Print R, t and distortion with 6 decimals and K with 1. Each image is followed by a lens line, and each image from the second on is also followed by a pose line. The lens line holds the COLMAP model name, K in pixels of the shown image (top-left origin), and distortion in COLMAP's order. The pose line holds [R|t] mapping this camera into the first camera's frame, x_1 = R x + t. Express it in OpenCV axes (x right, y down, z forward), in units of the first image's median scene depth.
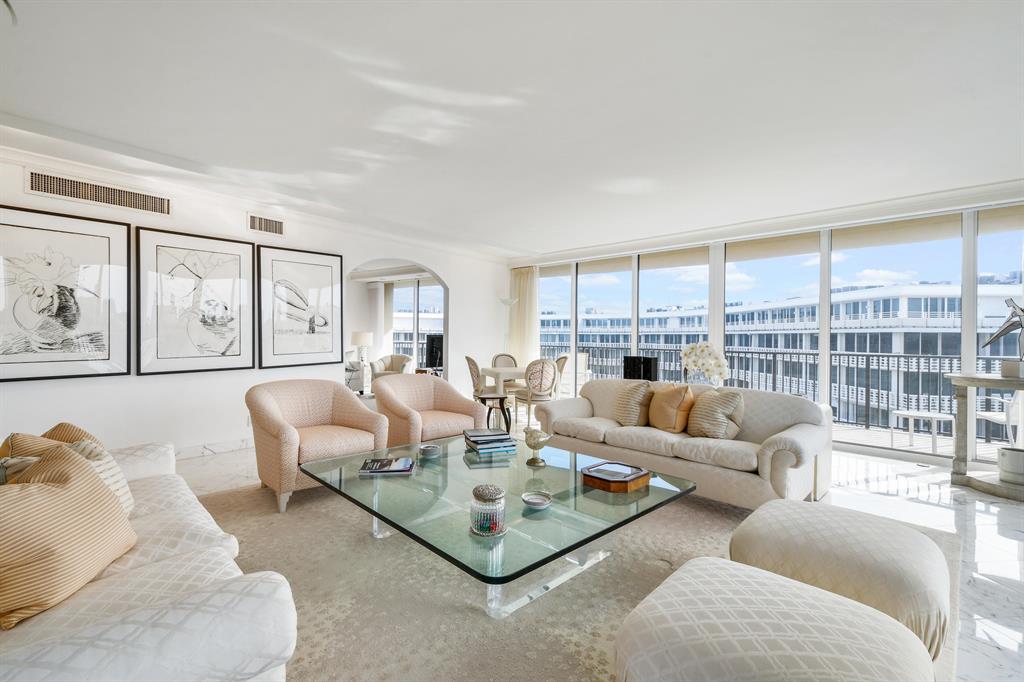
lens RADIAL K [[456.4, 0, 518.6], [0, 456.4, 337.4], [0, 0, 1]] dist [-0.004003, 0.000092]
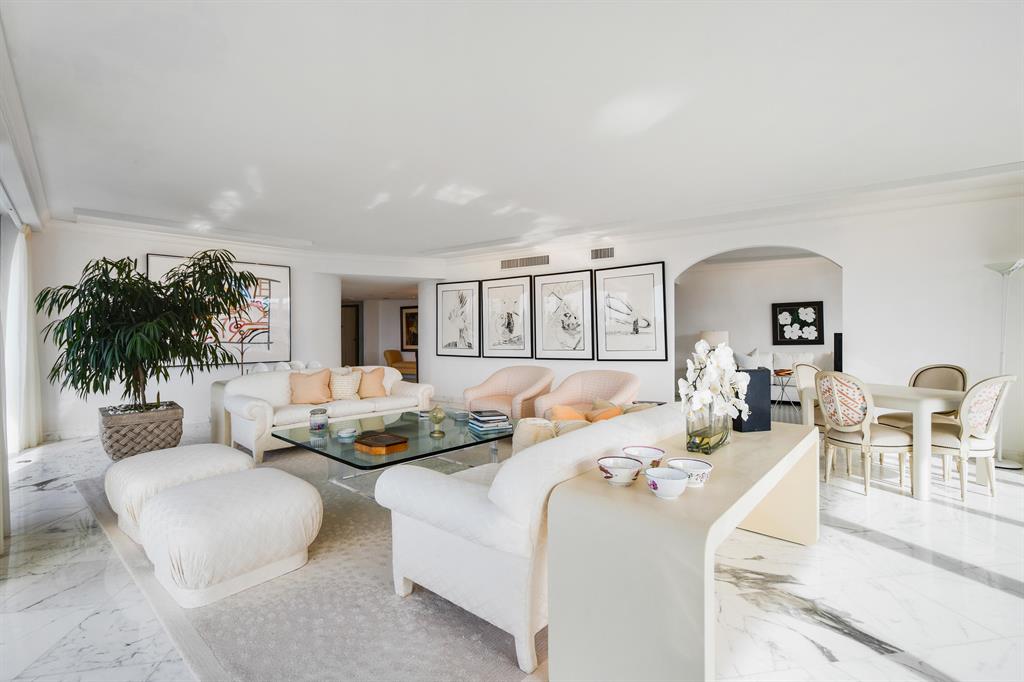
lens RADIAL K [[456.4, 0, 516.6], [0, 456.4, 338.5], [0, 0, 1]] dist [-0.004003, 0.000092]
pose [[0.060698, 0.001037, -0.998156, 0.670889], [0.005208, 0.999986, 0.001355, -0.000054], [0.998143, -0.005280, 0.060692, 0.582592]]
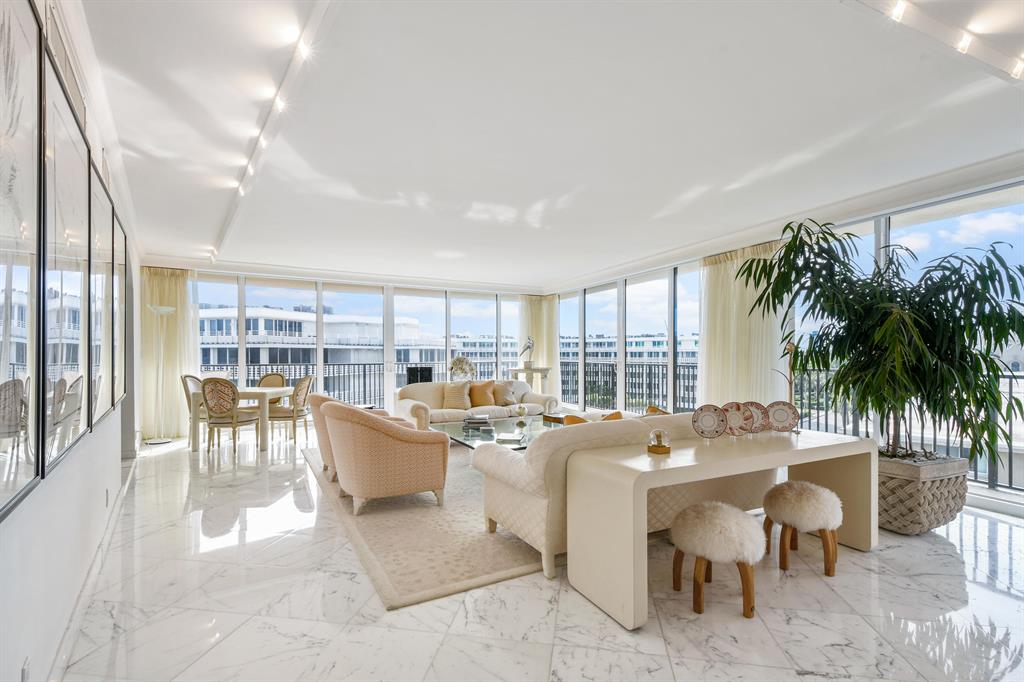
lens RADIAL K [[456.4, 0, 506.9], [0, 456.4, 350.7], [0, 0, 1]] dist [-0.004003, 0.000092]
pose [[0.297508, -0.000751, 0.954719, -0.861327], [0.001866, 0.999998, 0.000205, -0.006427], [-0.954717, 0.001720, 0.297509, 0.266893]]
